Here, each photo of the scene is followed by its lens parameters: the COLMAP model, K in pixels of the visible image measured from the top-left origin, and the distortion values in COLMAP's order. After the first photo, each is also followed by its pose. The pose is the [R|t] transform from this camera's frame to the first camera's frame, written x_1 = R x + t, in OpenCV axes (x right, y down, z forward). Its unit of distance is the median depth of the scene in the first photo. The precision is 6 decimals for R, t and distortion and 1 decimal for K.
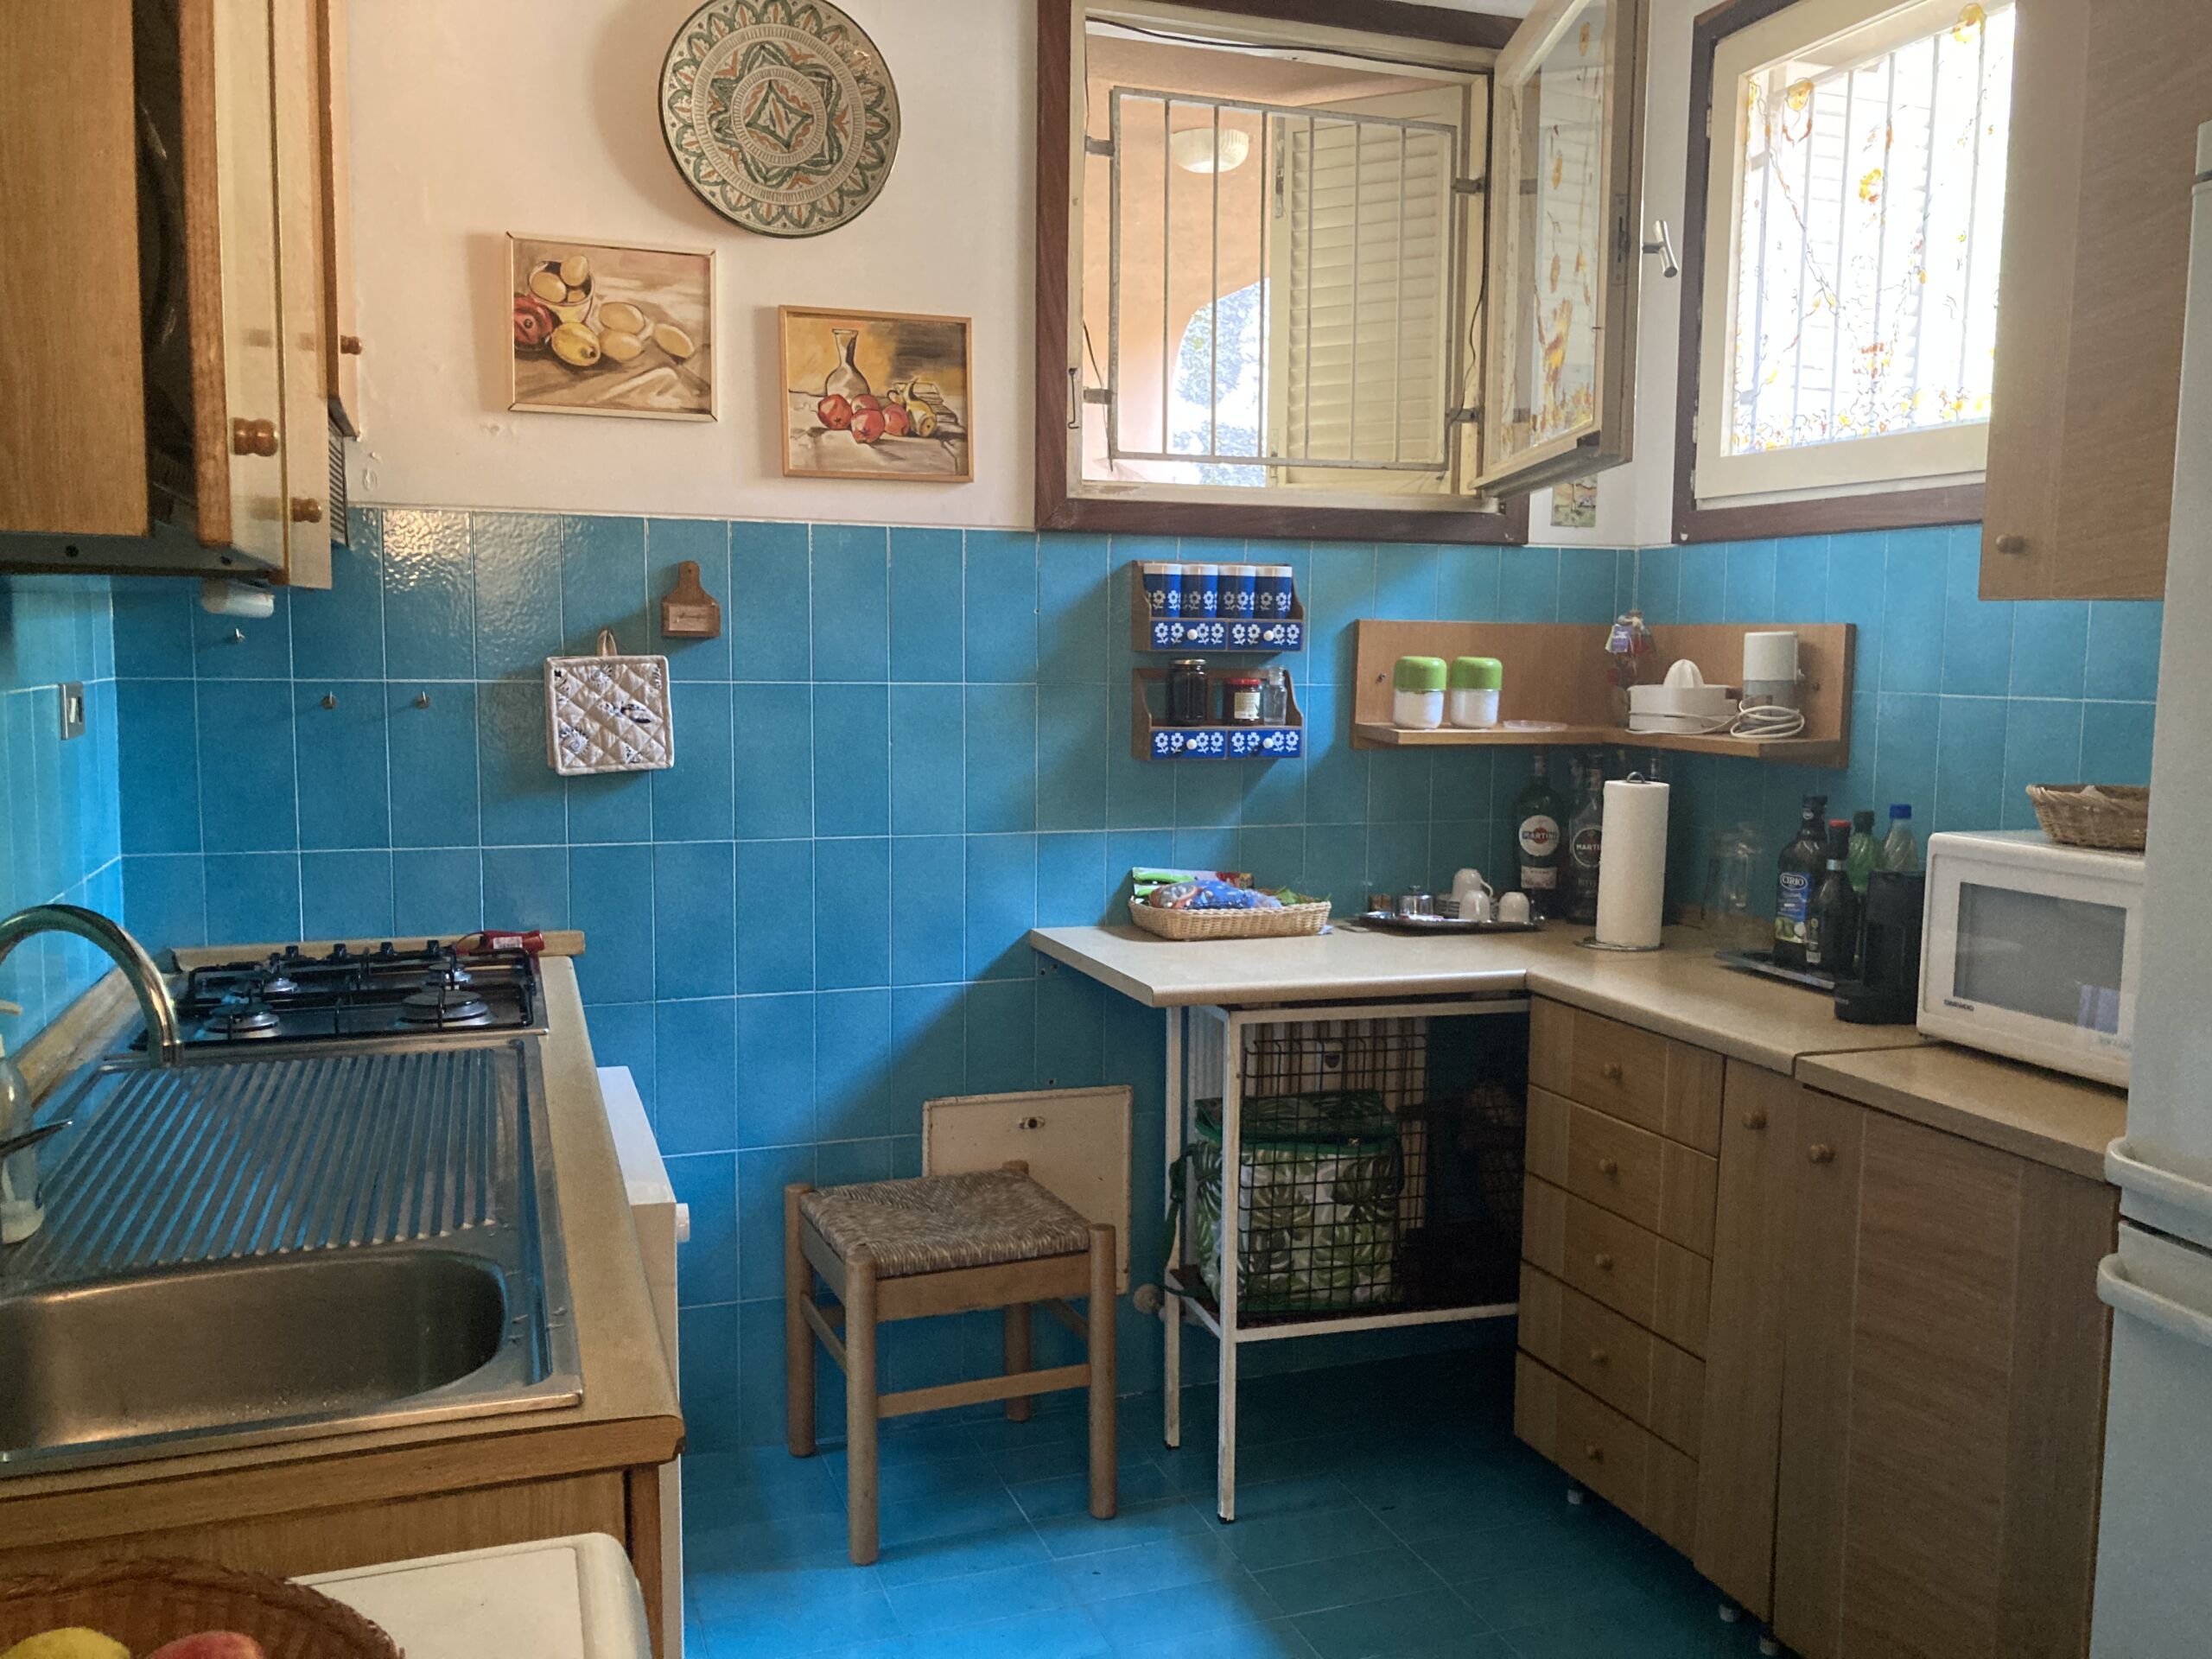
lens RADIAL K [[2011.9, 0, 1106.0], [0, 2011.9, 829.5], [0, 0, 1]] dist [0.134465, -0.640335]
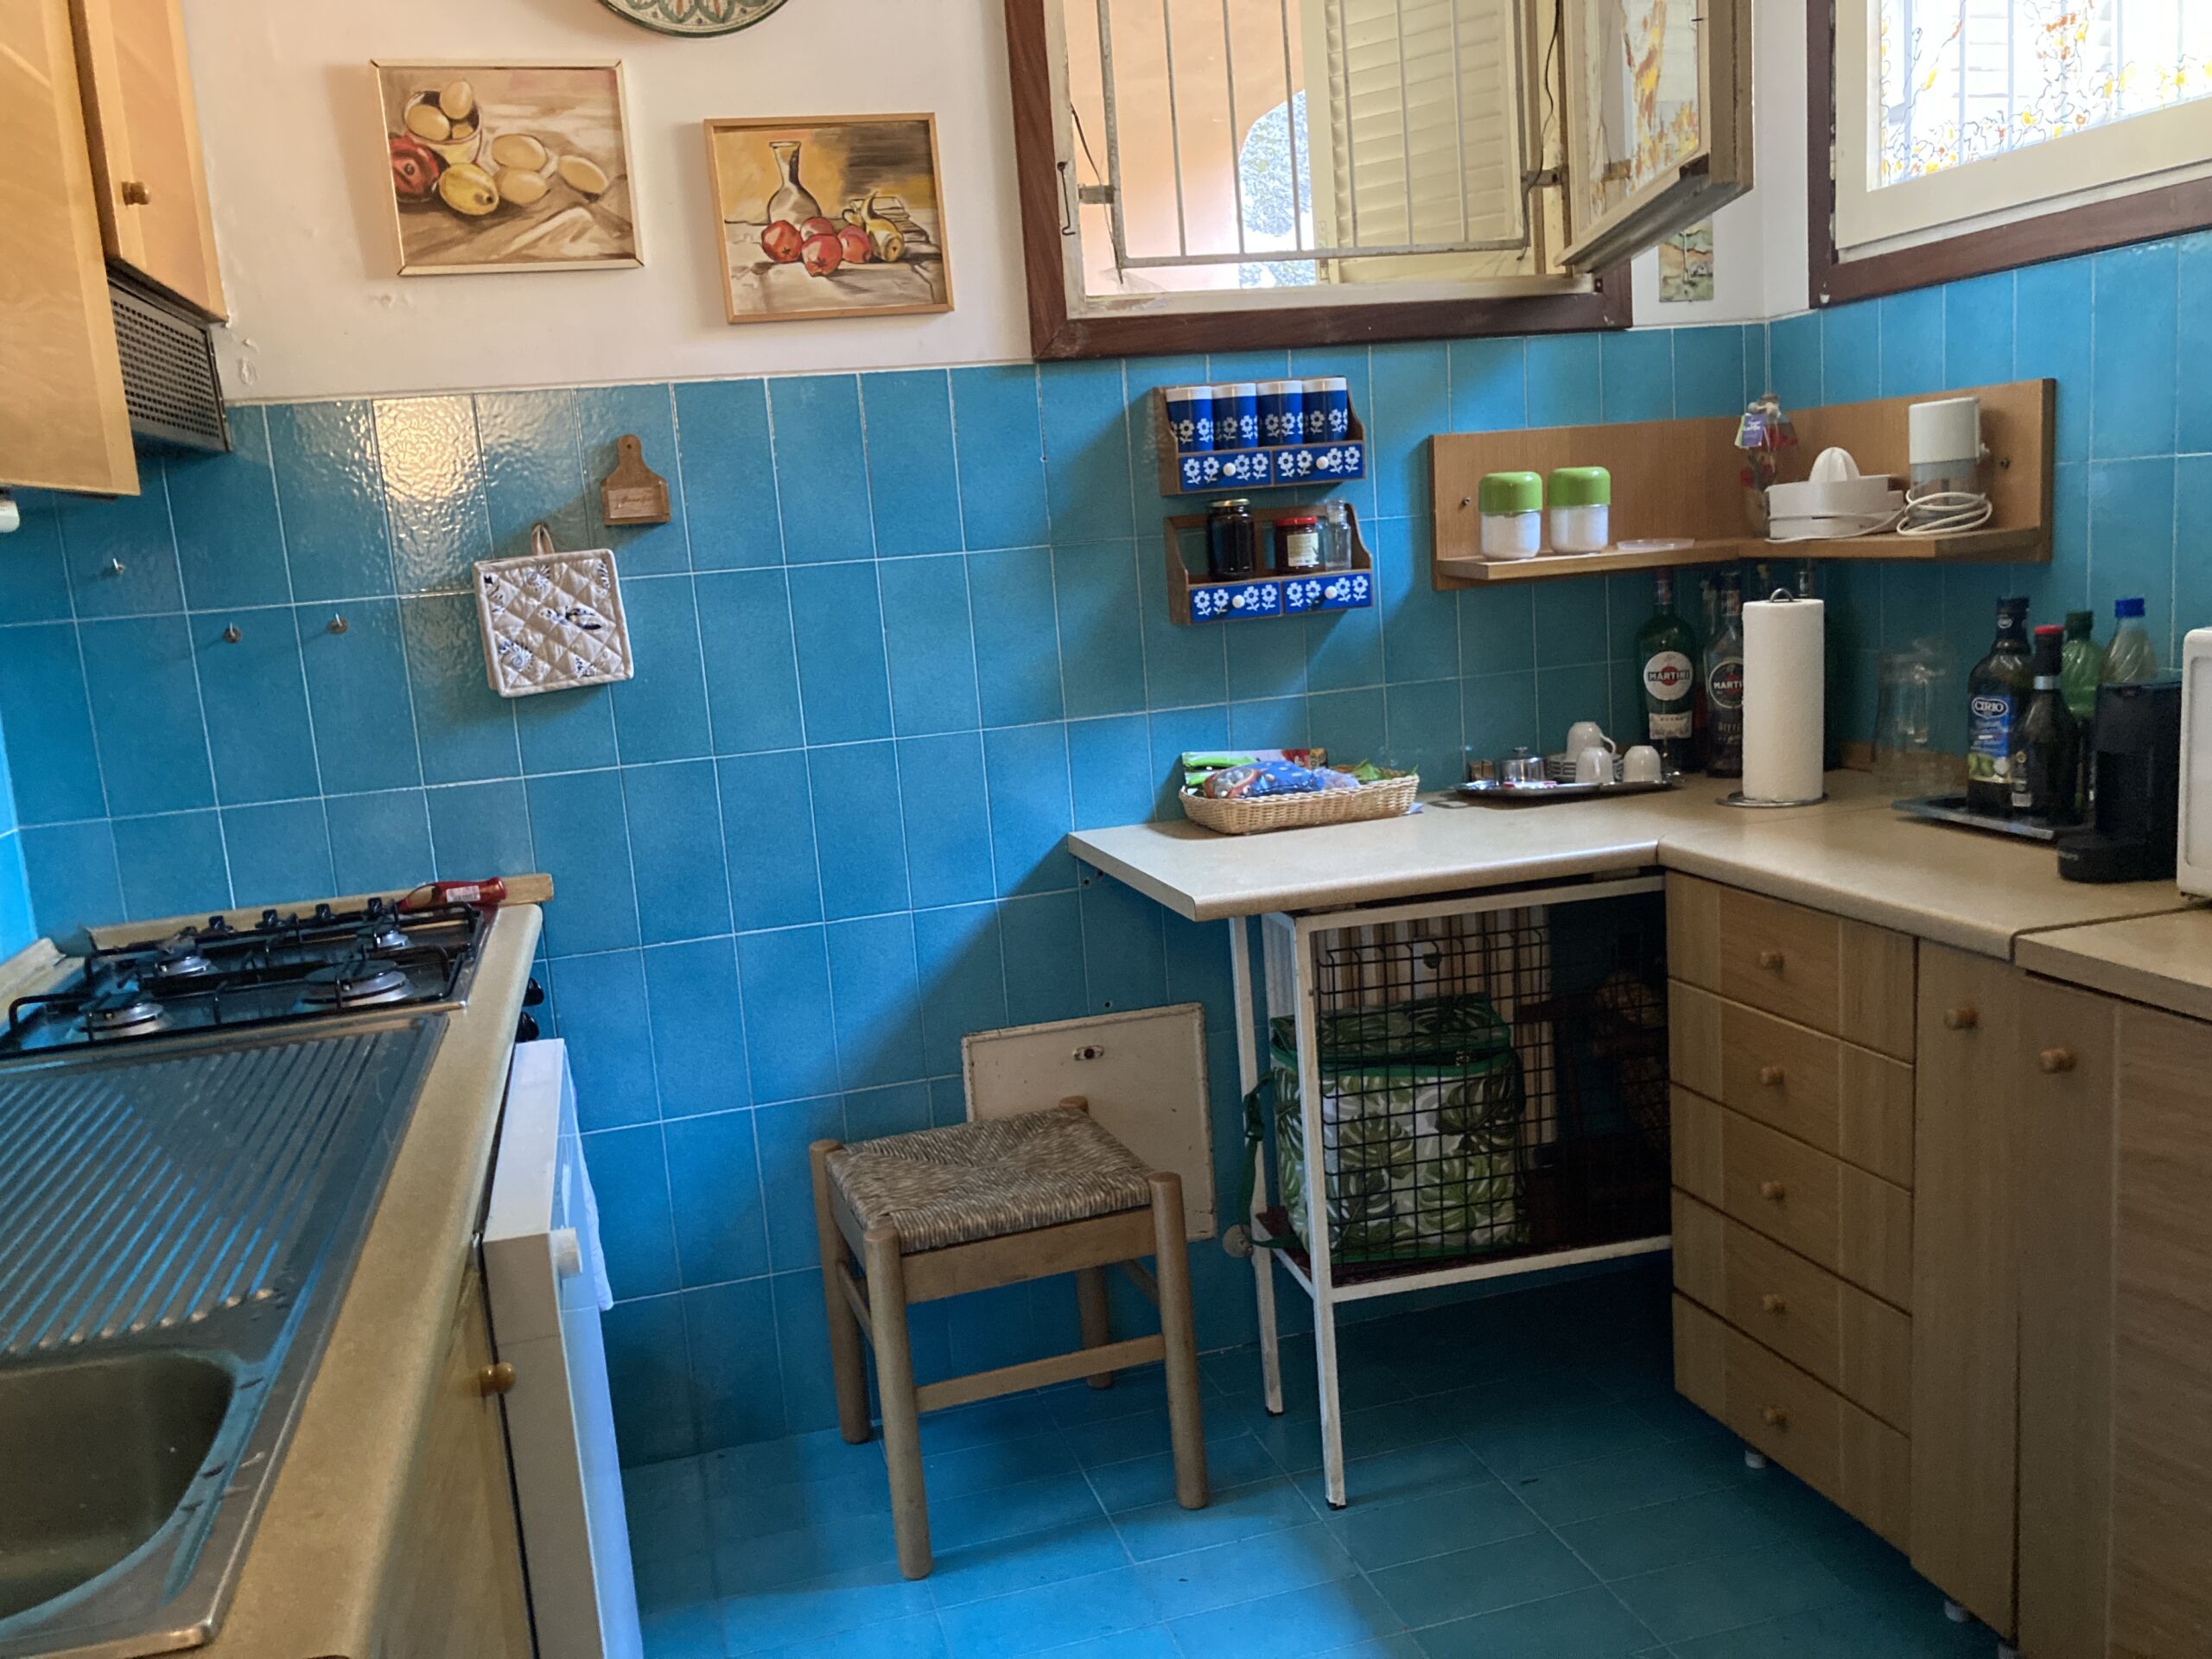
lens RADIAL K [[1811.0, 0, 1112.8], [0, 1811.0, 832.9], [0, 0, 1]] dist [0.005888, -0.010717]
pose [[0.991979, -0.071901, -0.103966, 0.064440], [0.078739, 0.994888, 0.063230, 0.002360], [0.098888, -0.070909, 0.992569, 0.245241]]
